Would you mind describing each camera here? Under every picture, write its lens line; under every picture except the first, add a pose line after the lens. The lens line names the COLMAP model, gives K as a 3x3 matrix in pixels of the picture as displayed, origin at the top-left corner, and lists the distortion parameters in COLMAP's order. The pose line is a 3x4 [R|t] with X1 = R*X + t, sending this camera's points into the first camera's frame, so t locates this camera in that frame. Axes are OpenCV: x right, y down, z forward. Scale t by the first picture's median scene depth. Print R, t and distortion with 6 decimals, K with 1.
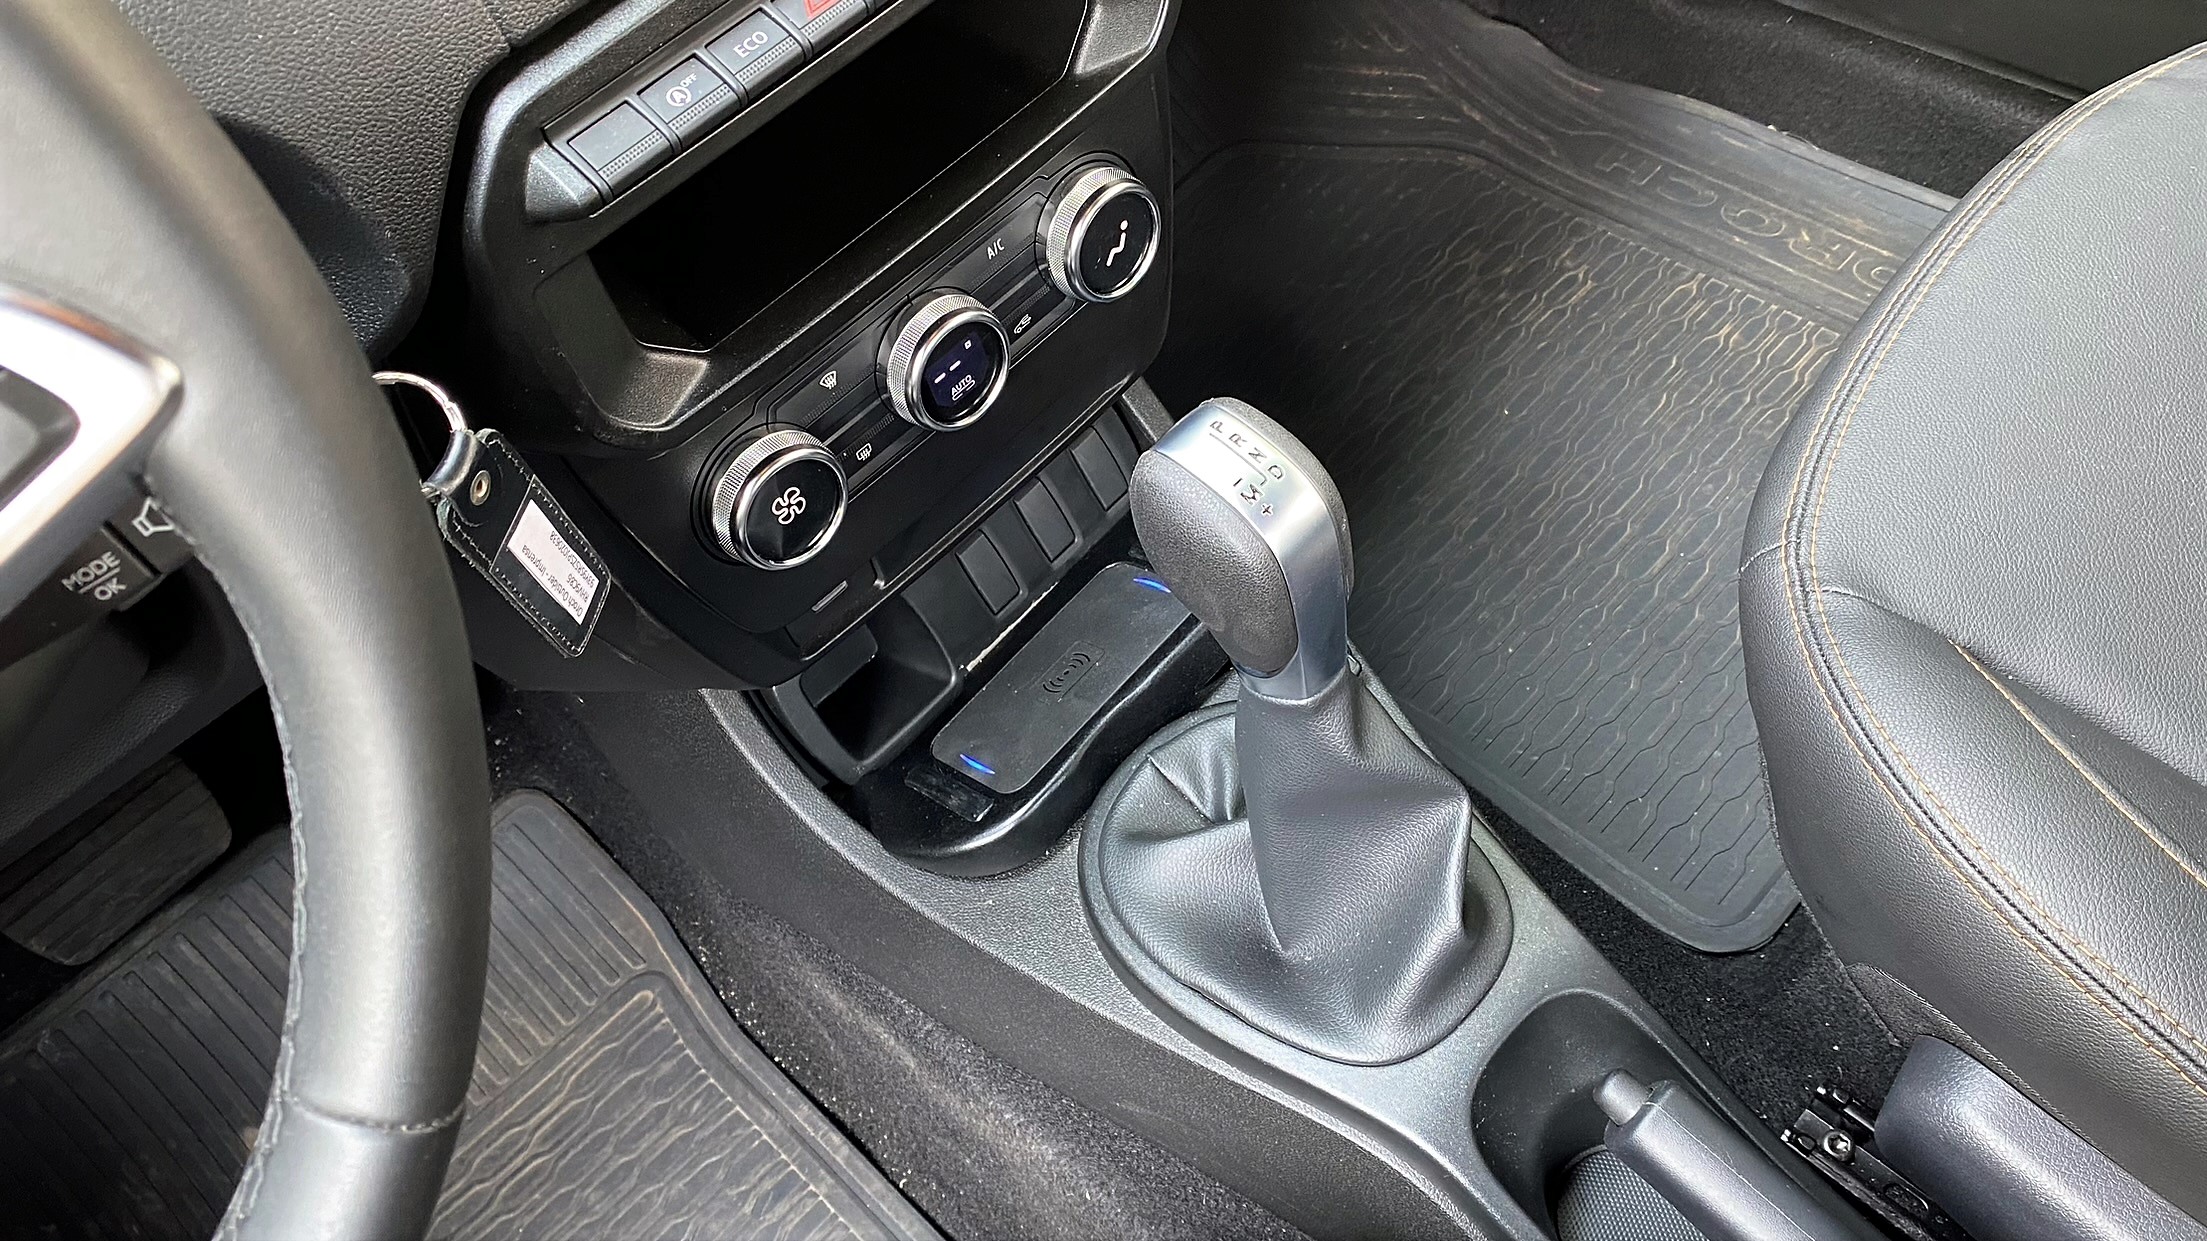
lens RADIAL K [[1819.6, 0, 1172.1], [0, 1819.6, 637.7], [0, 0, 1]] dist [0.082433, -0.195309]
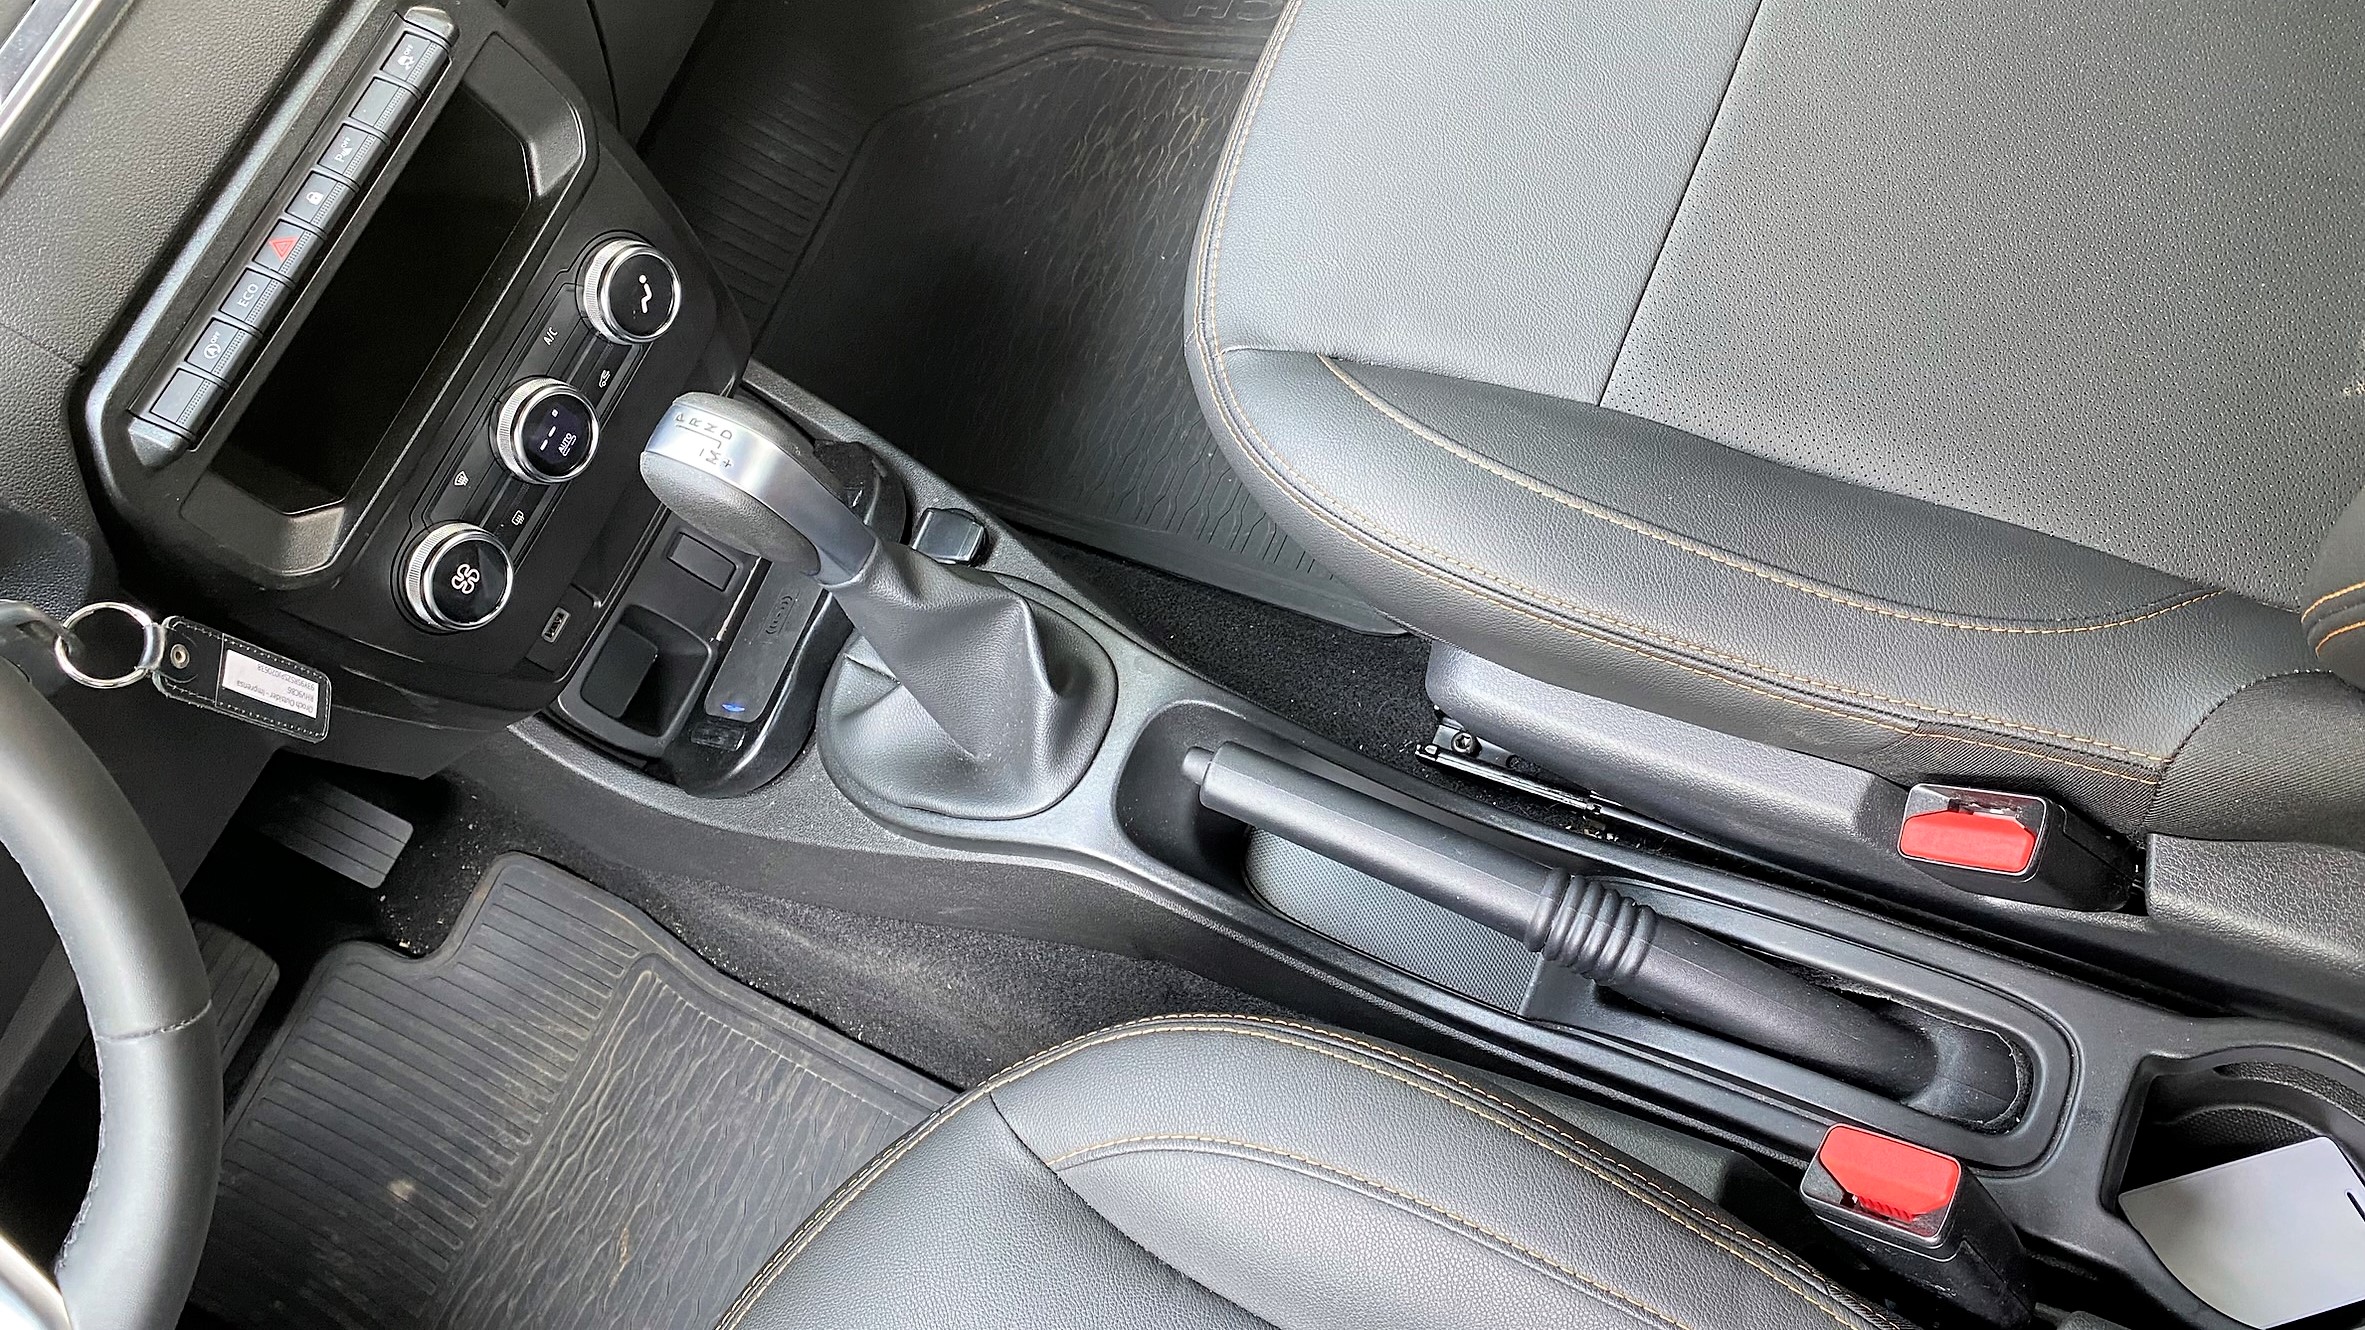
lens RADIAL K [[1813.7, 0, 1177.8], [0, 1813.7, 639.2], [0, 0, 1]] dist [0.092630, -0.212779]
pose [[0.930650, -0.358373, -0.073887, 0.242249], [0.362248, 0.930854, 0.047822, 0.063098], [0.051640, -0.071271, 0.996119, -0.210308]]
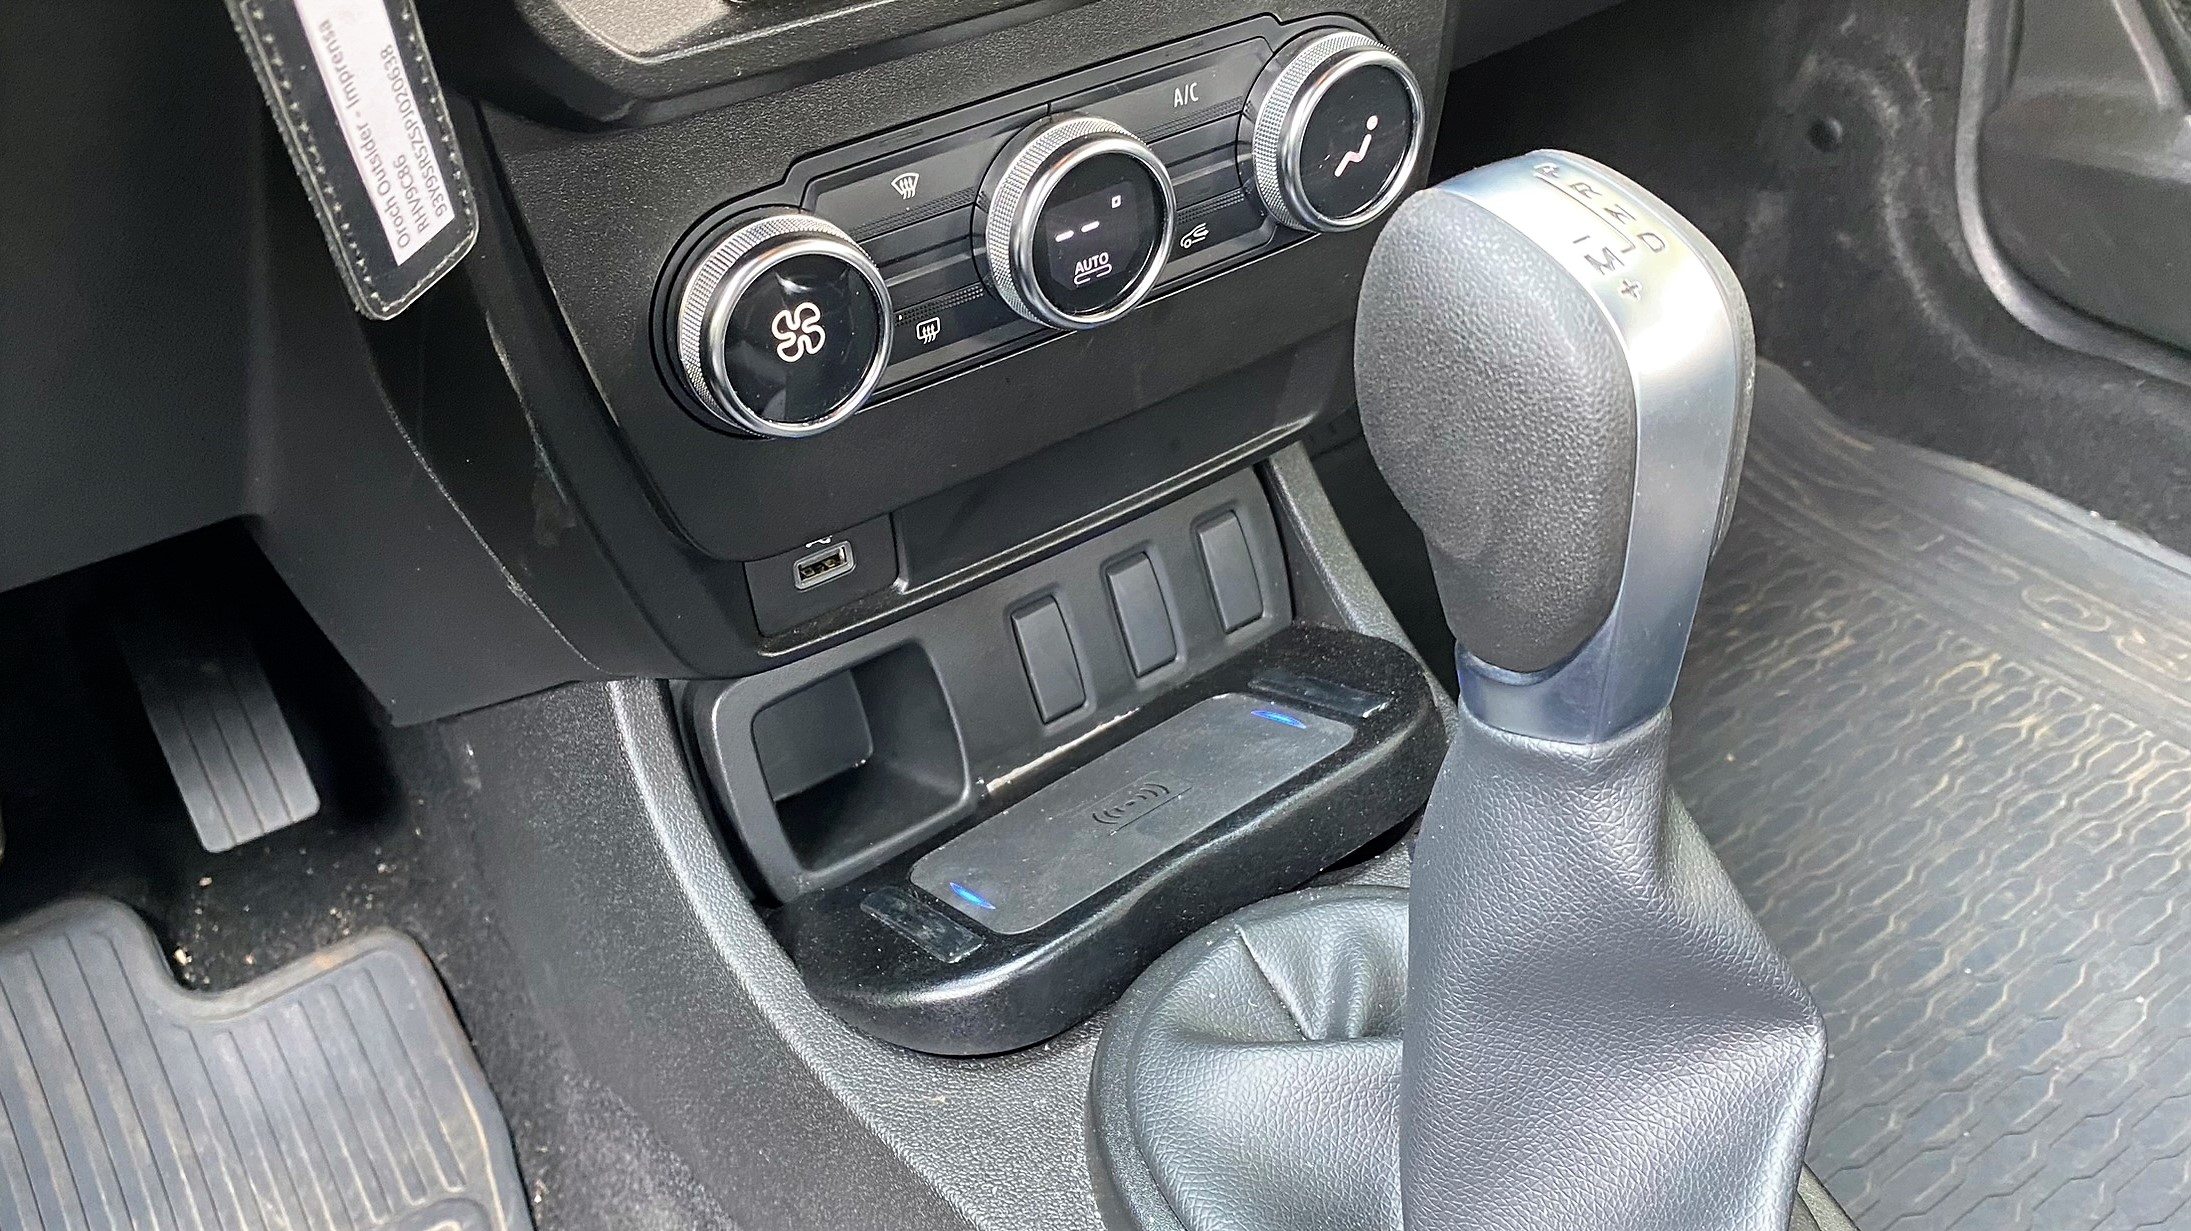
lens RADIAL K [[1816.7, 0, 1015.7], [0, 1816.7, 643.0], [0, 0, 1]] dist [0.059393, -0.103459]
pose [[0.969572, 0.203456, -0.136147, -0.016839], [-0.232213, 0.940424, -0.248353, 0.117464], [0.077507, 0.272412, 0.959054, 0.281799]]
